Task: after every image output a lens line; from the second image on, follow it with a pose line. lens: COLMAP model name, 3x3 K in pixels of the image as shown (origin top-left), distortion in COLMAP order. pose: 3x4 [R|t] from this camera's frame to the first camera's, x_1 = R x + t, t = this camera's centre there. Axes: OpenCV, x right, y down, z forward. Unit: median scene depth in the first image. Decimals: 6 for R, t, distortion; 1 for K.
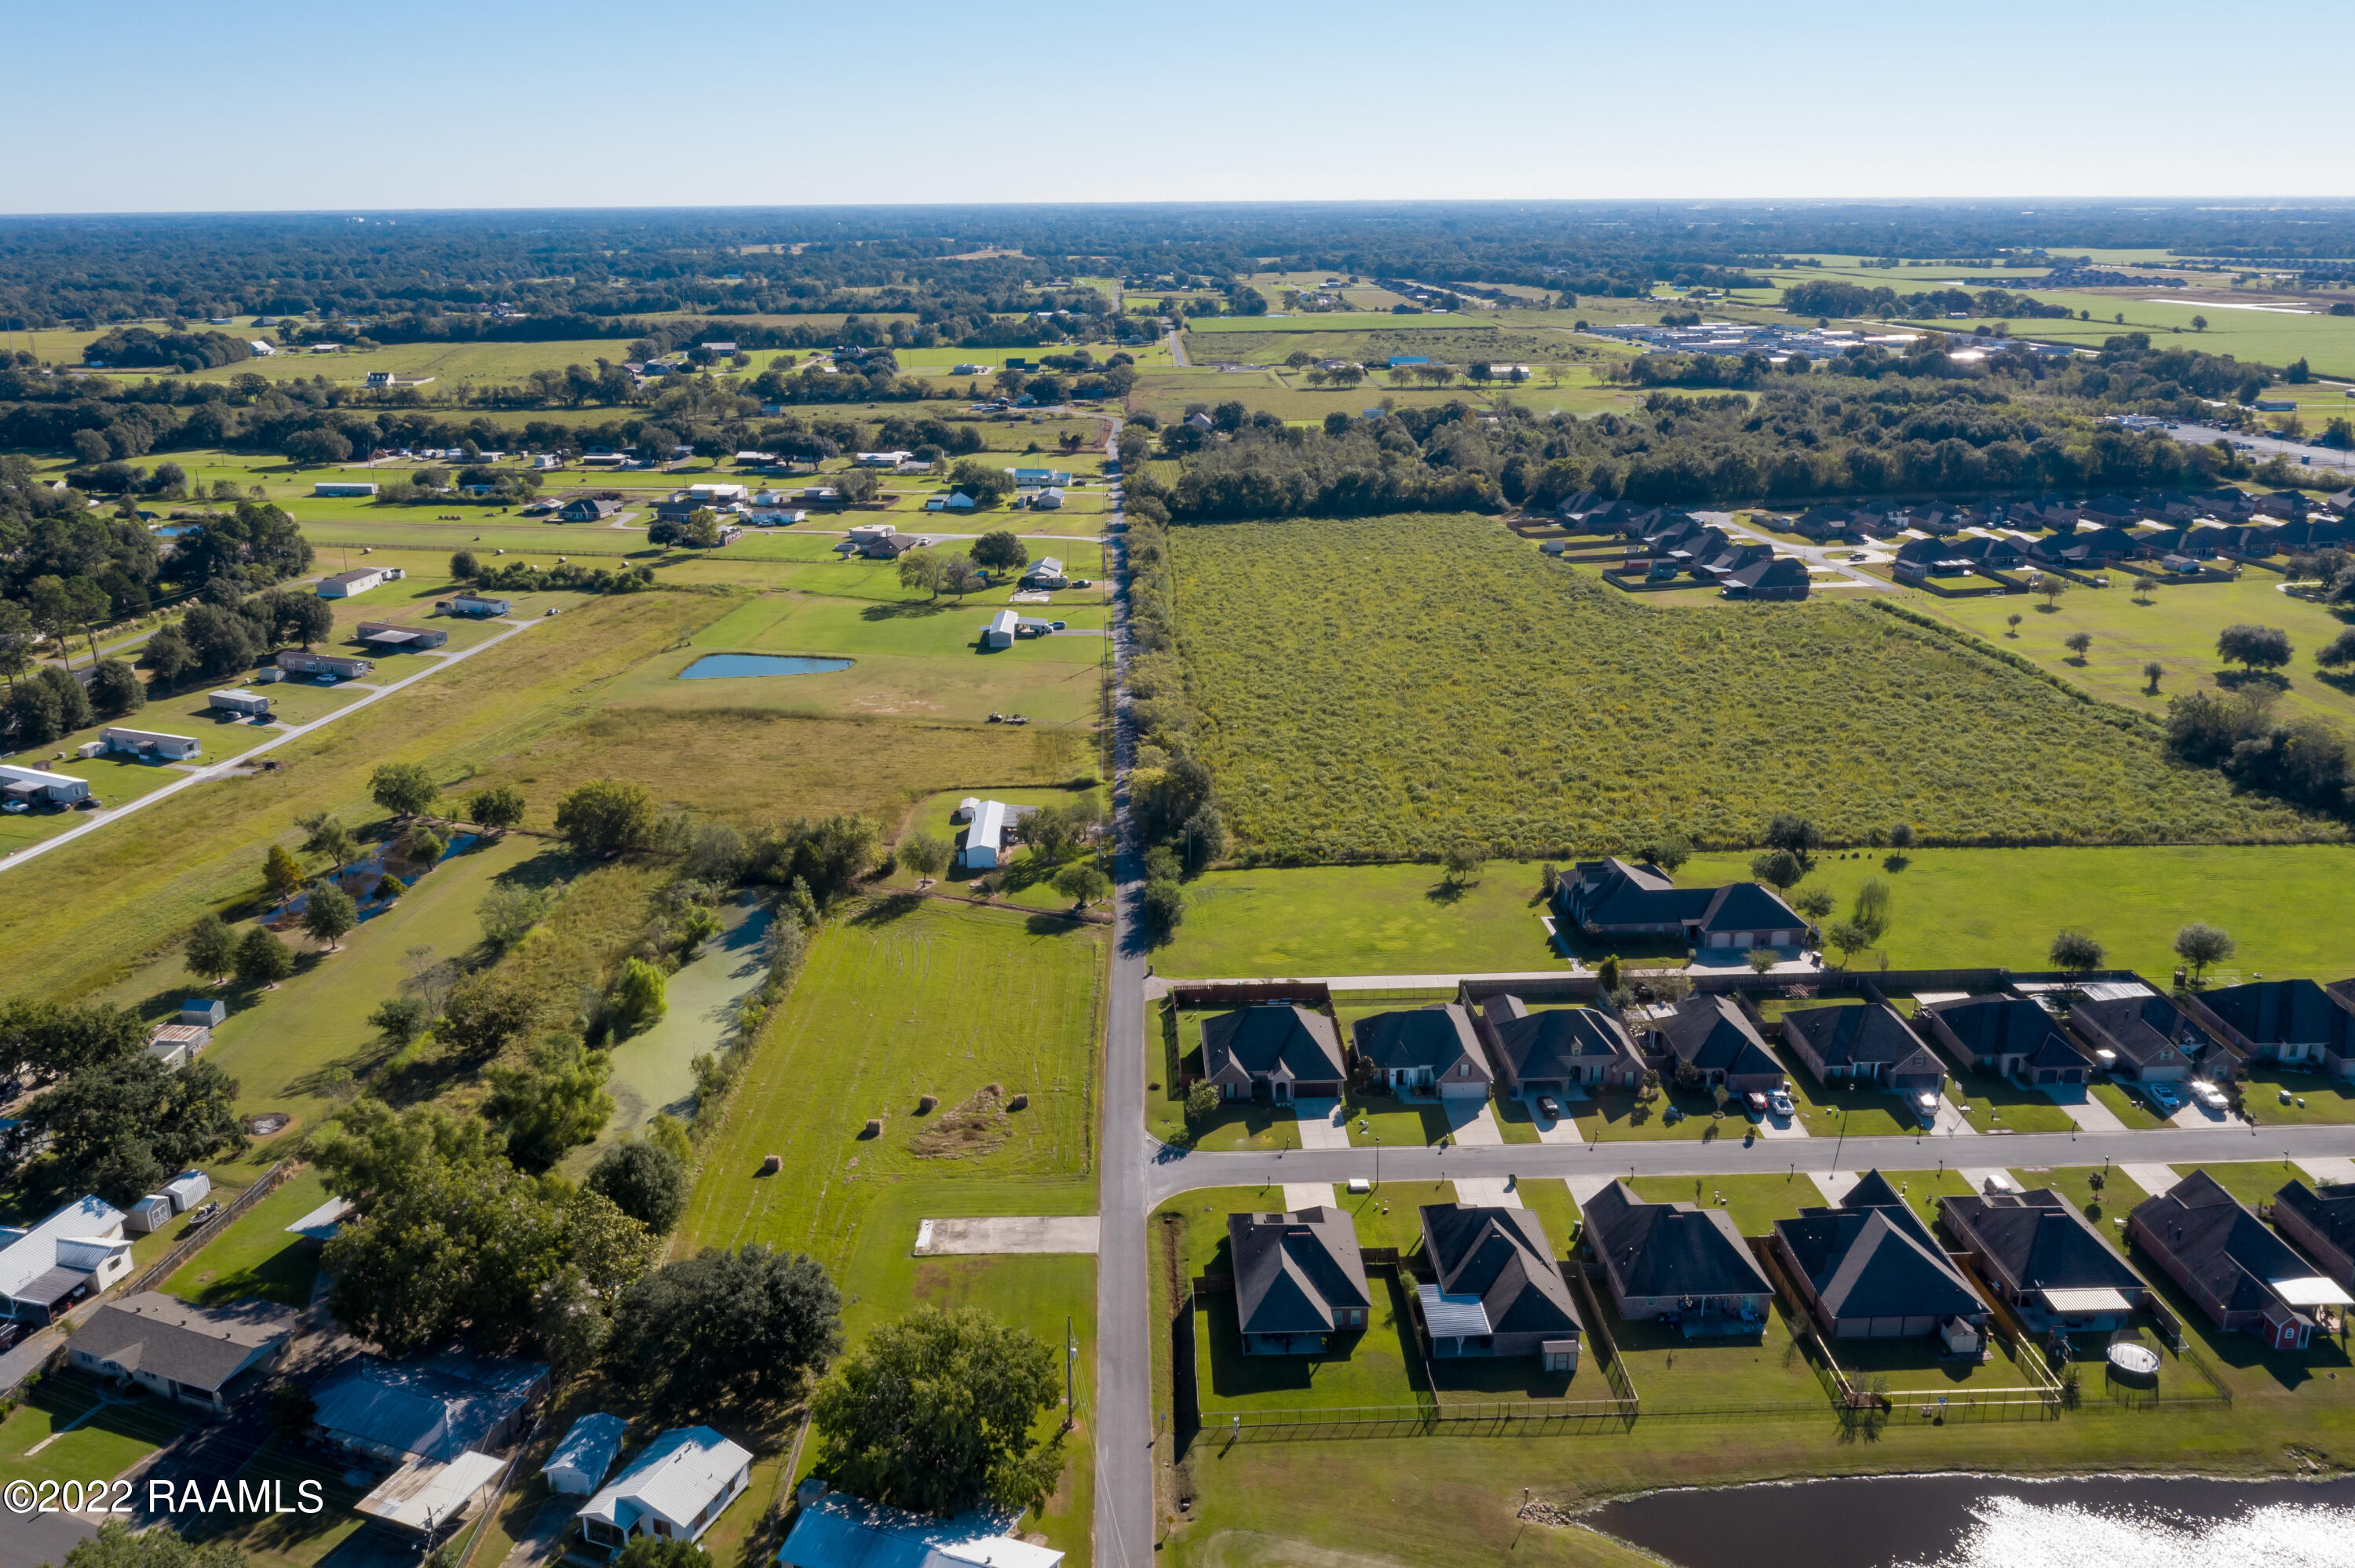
lens RADIAL K [[1839.4, 0, 1177.5], [0, 1839.4, 784.0], [0, 0, 1]] dist [-0.003351, -0.005175]
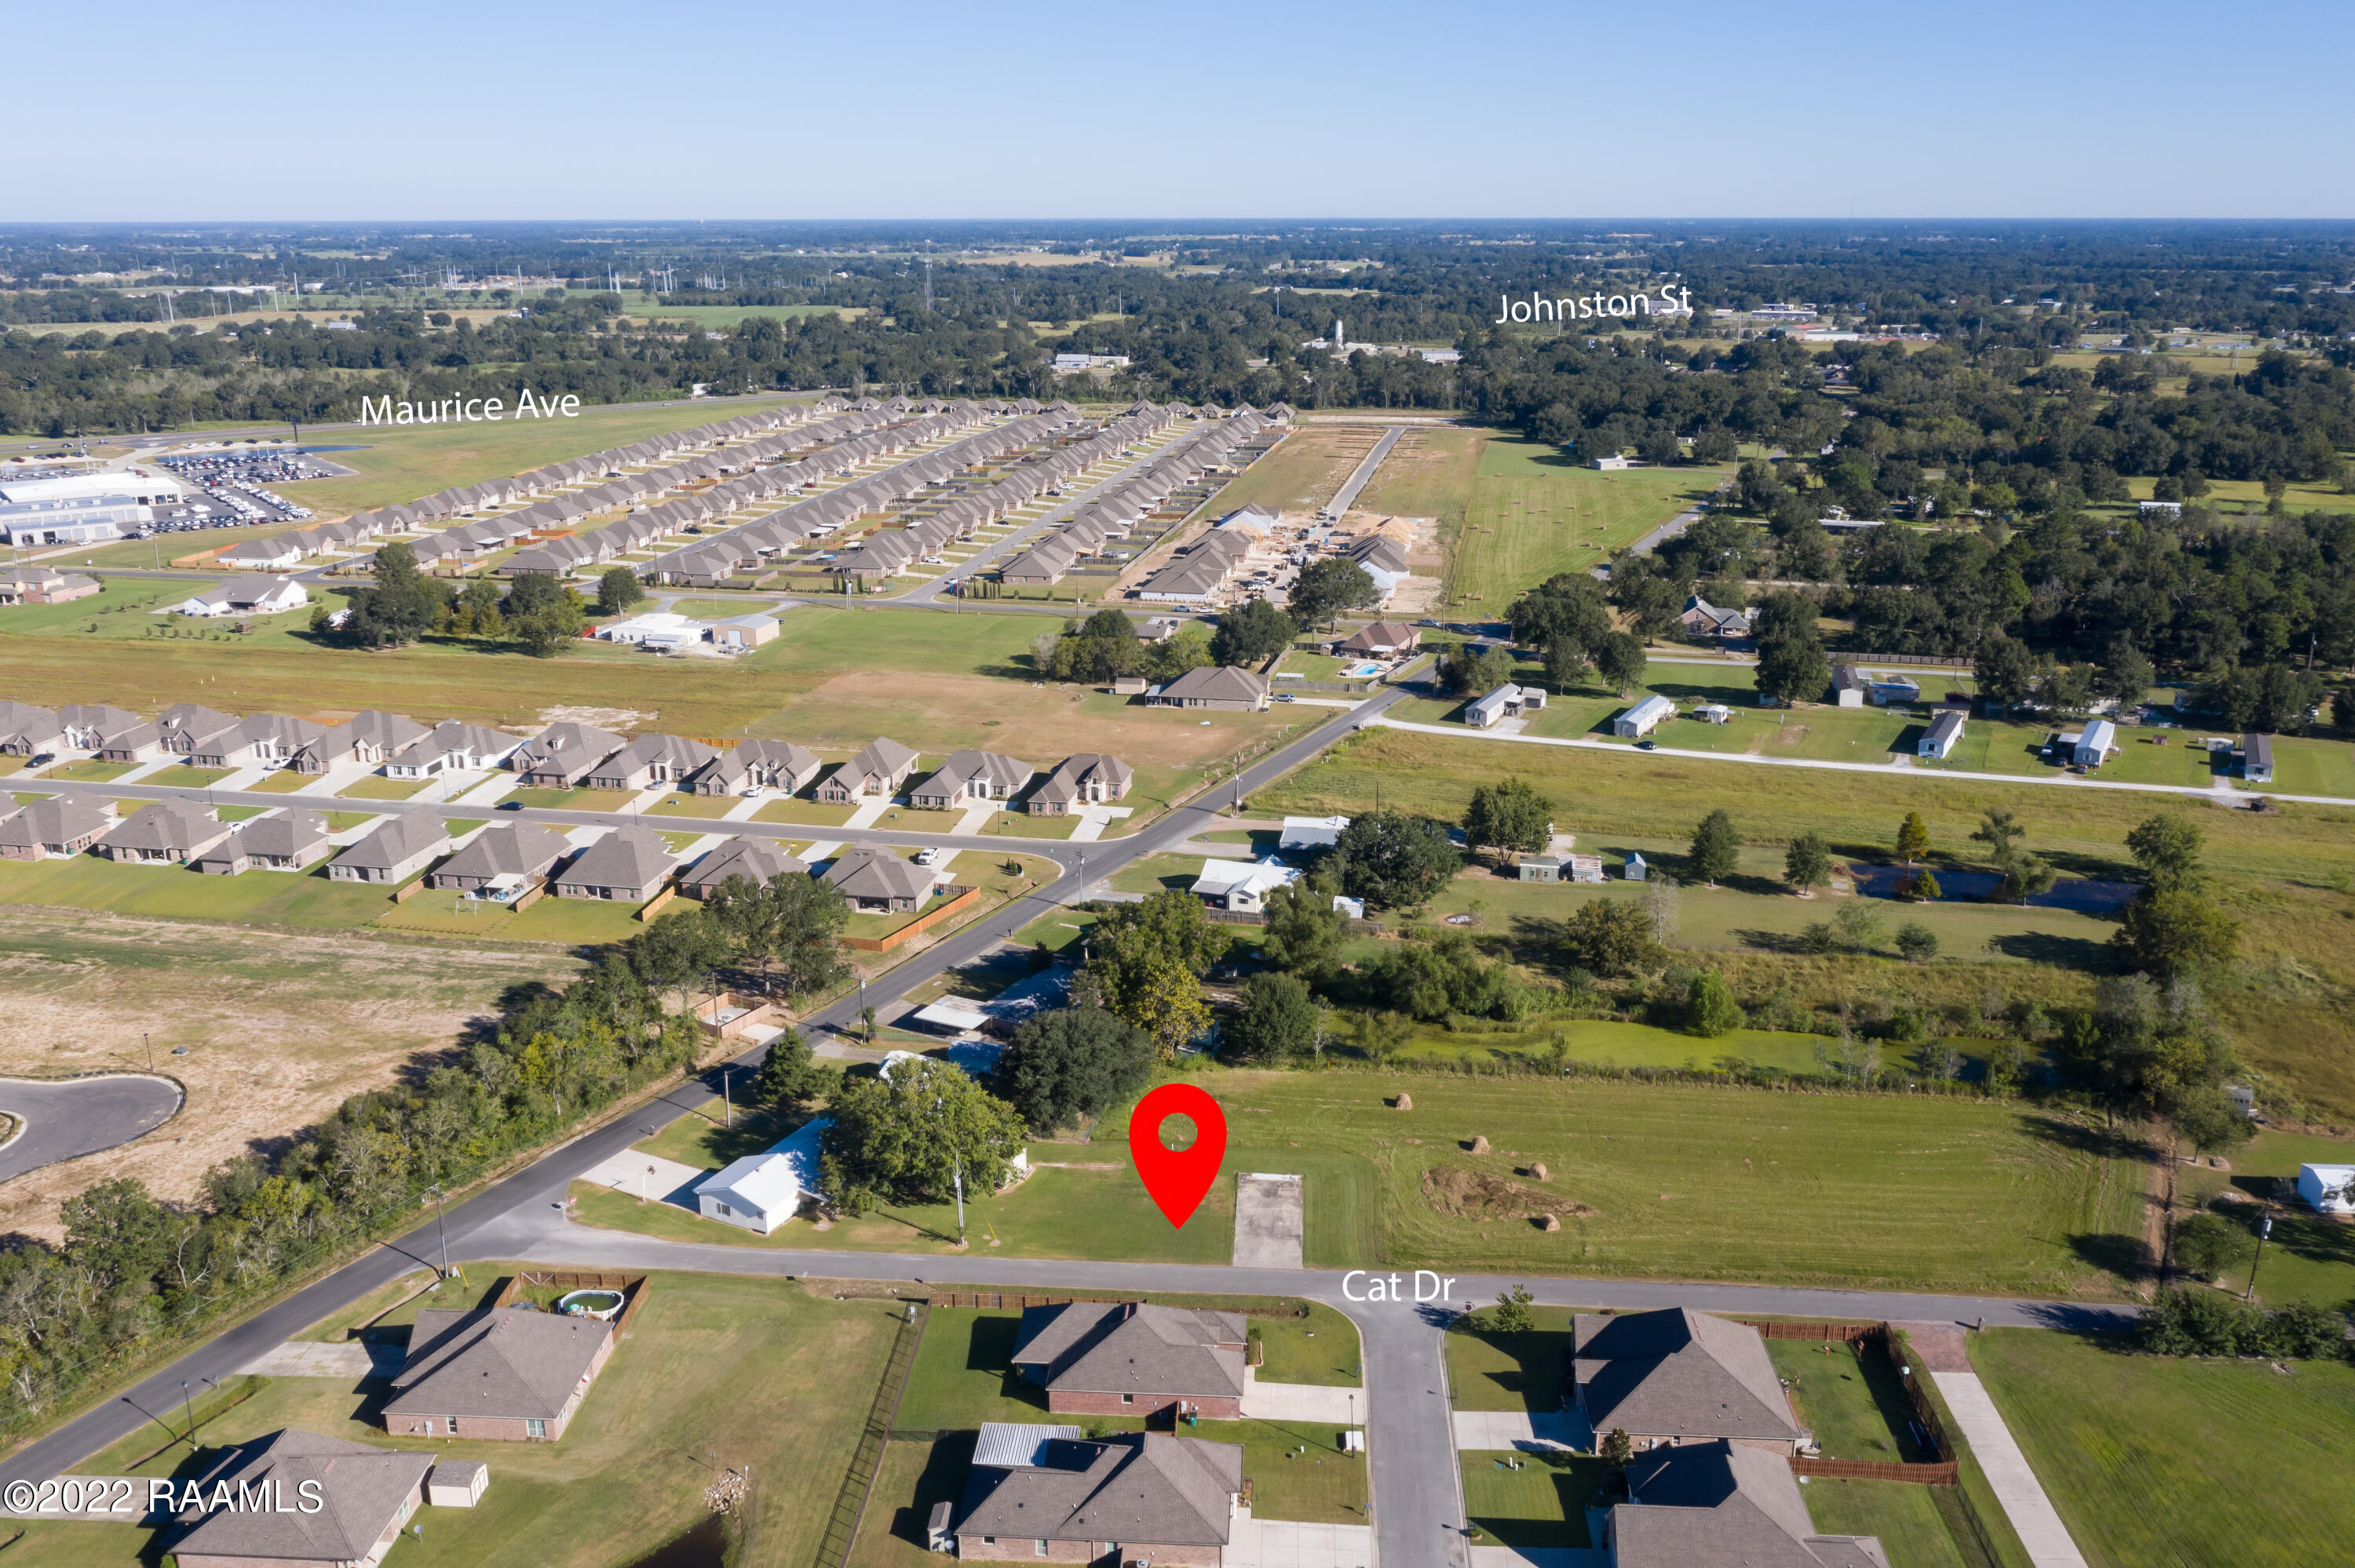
lens RADIAL K [[1839.4, 0, 1177.5], [0, 1839.4, 784.0], [0, 0, 1]] dist [-0.003351, -0.005175]
pose [[-0.101178, 0.302840, -0.947655, 0.553195], [-0.293066, 0.901204, 0.319286, -0.194964], [0.950723, 0.310031, -0.002429, 0.592416]]
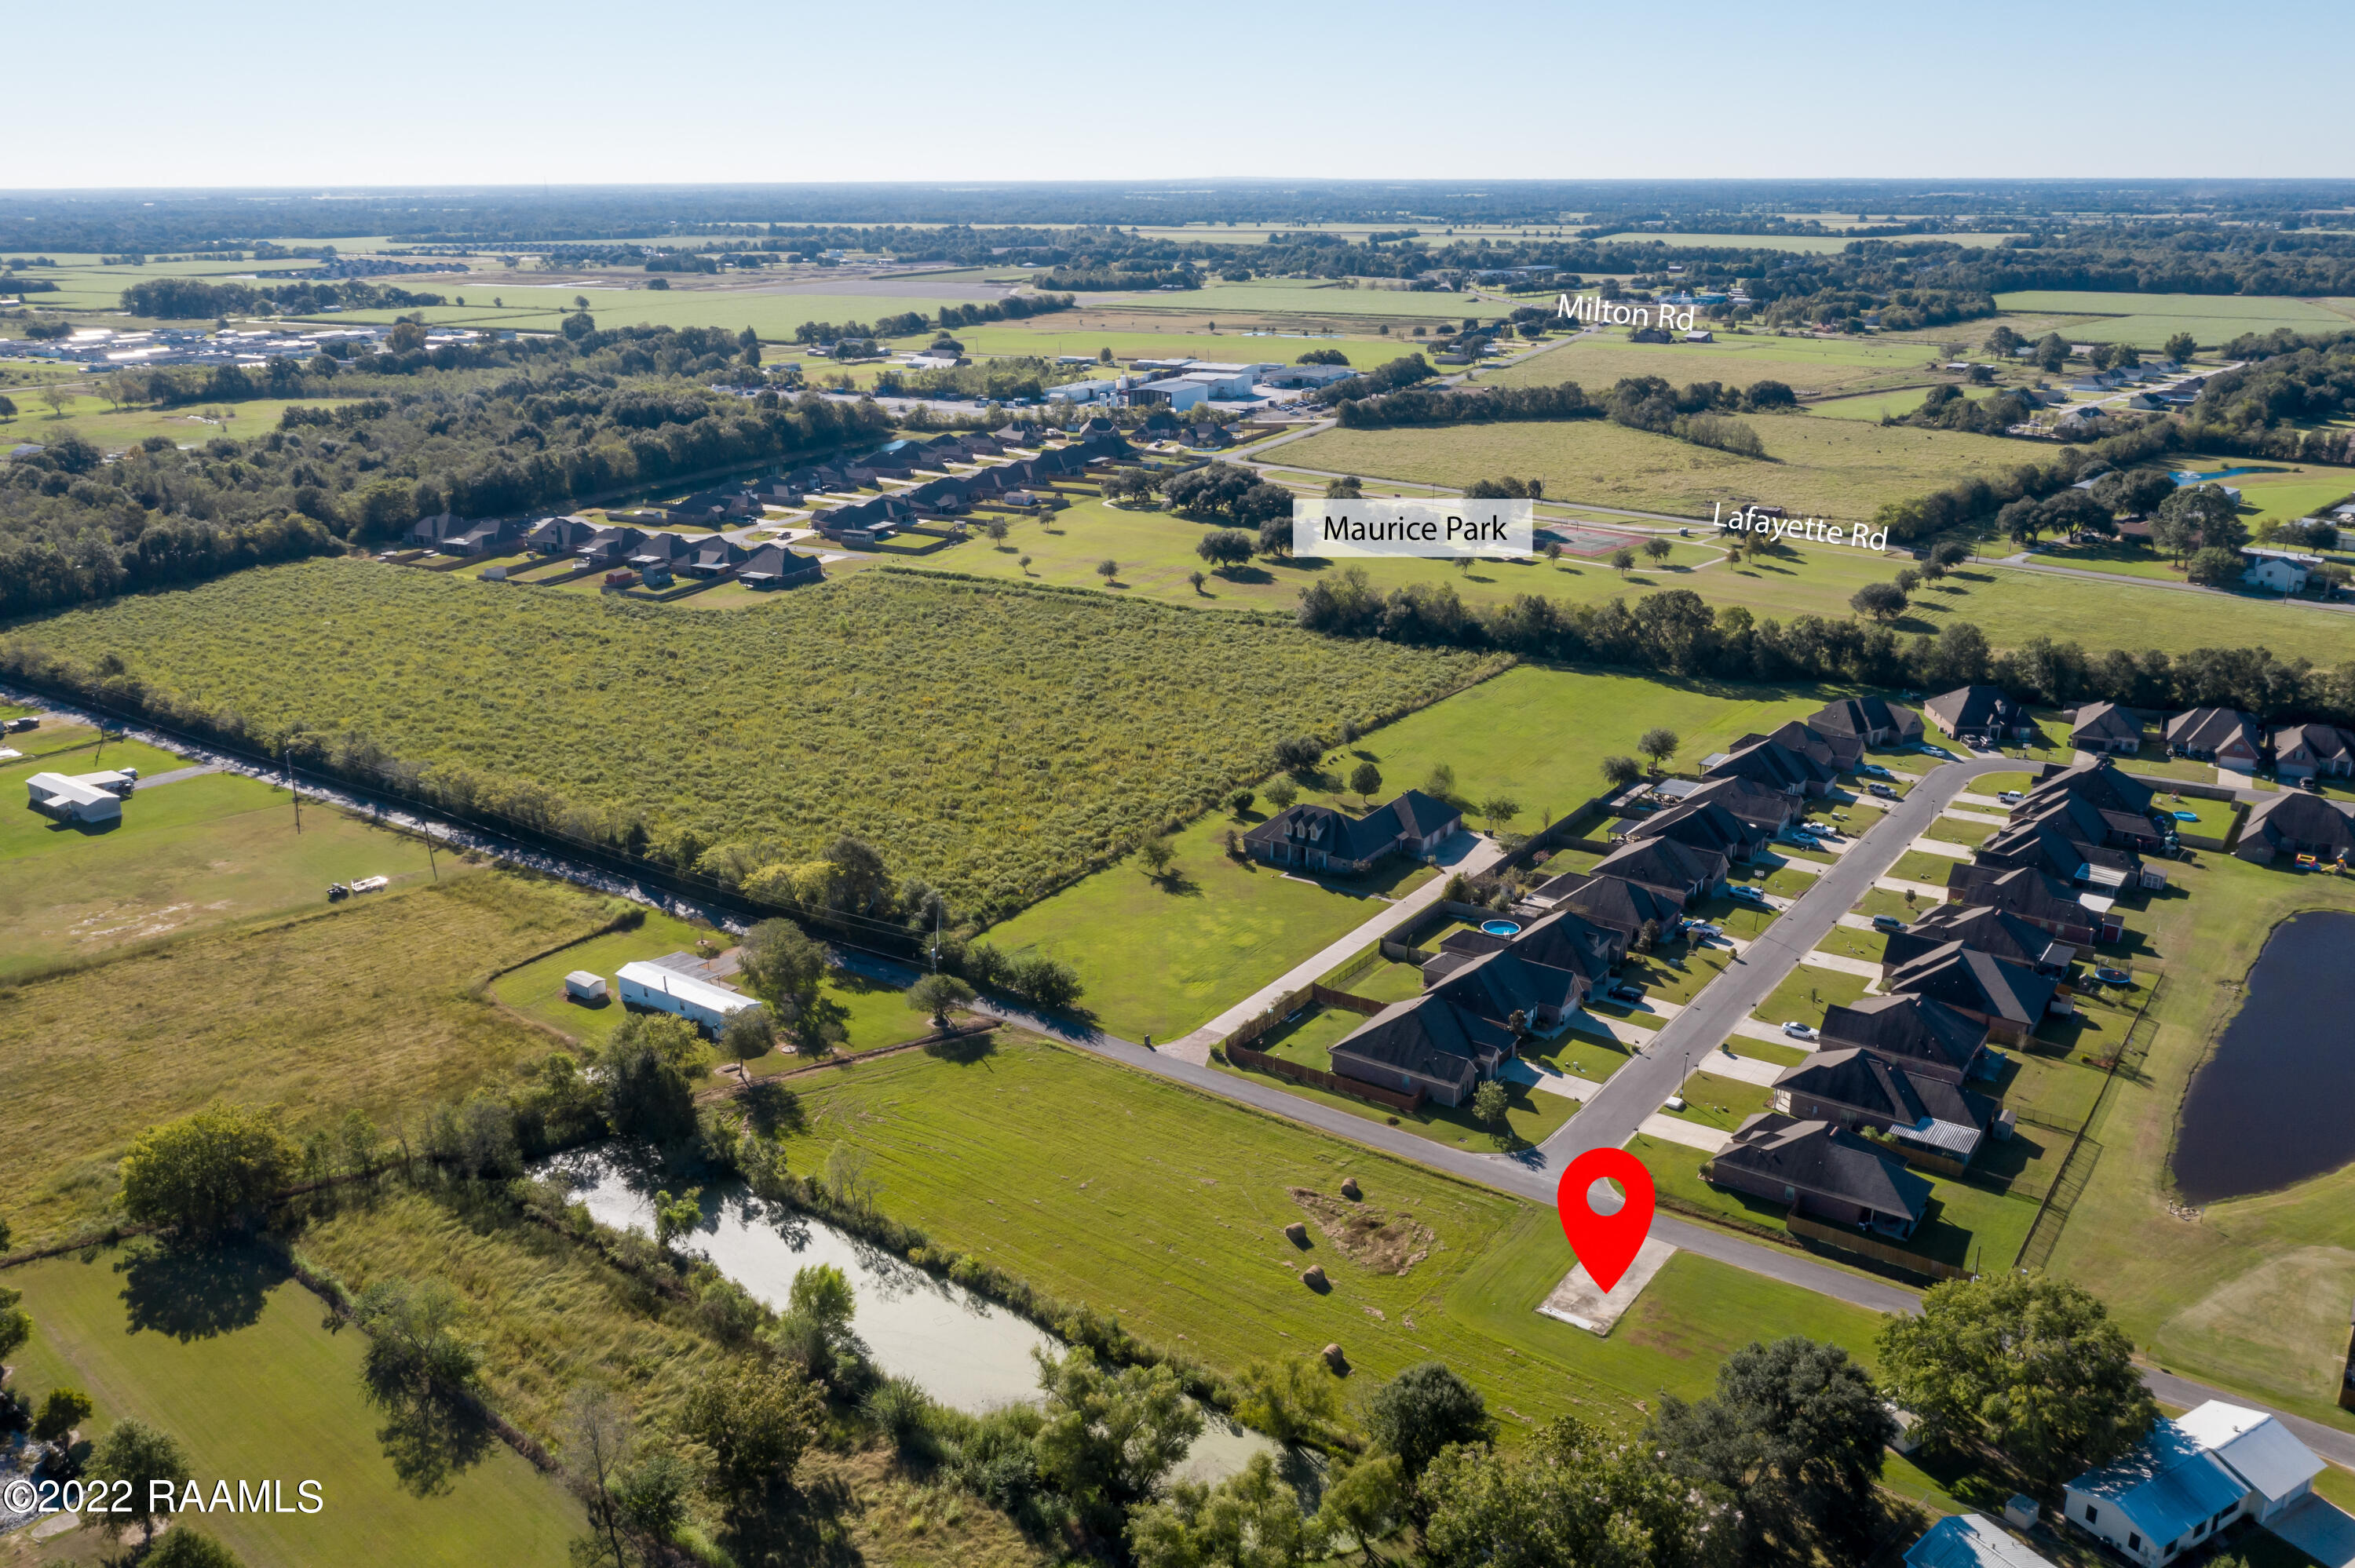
lens RADIAL K [[1839.4, 0, 1177.5], [0, 1839.4, 784.0], [0, 0, 1]] dist [-0.003351, -0.005175]
pose [[0.611246, -0.246751, 0.751992, -0.593649], [0.243206, 0.962744, 0.118218, -0.112319], [-0.753146, 0.110629, 0.648485, 0.353693]]
